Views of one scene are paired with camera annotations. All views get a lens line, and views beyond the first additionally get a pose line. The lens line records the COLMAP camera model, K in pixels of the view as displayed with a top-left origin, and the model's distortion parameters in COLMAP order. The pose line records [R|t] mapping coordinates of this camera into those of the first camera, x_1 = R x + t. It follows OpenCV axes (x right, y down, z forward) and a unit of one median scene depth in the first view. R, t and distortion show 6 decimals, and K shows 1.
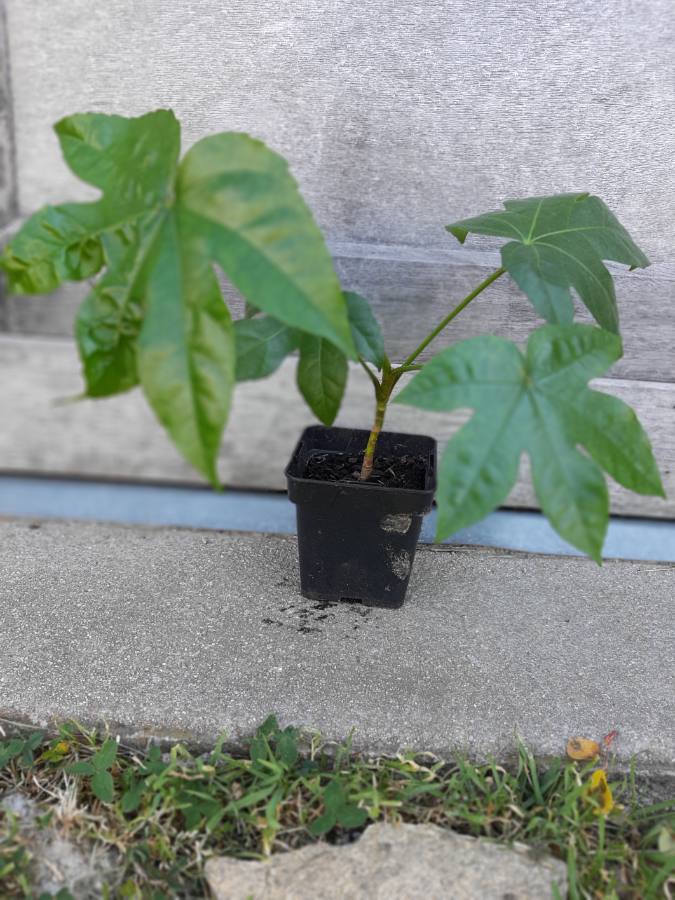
lens RADIAL K [[748.7, 0, 337.6], [0, 748.7, 507.7], [0, 0, 1]] dist [0.005214, -0.082421]
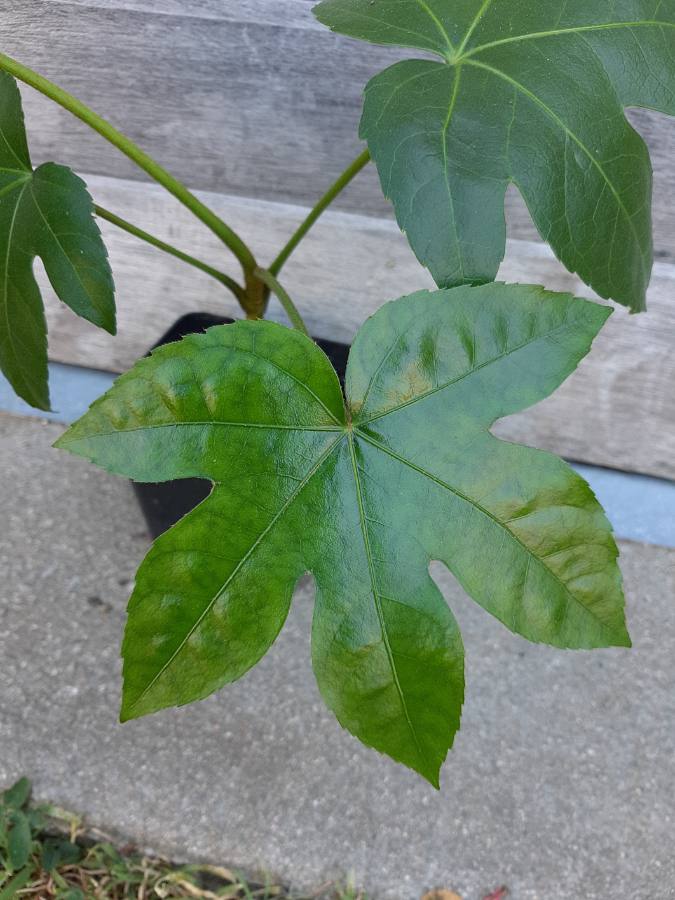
lens RADIAL K [[748.7, 0, 337.6], [0, 748.7, 507.7], [0, 0, 1]] dist [0.005214, -0.082421]
pose [[0.977445, 0.140961, -0.157260, 0.237374], [-0.080014, 0.936308, 0.341942, -0.199751], [0.195444, -0.321647, 0.926469, 0.388173]]
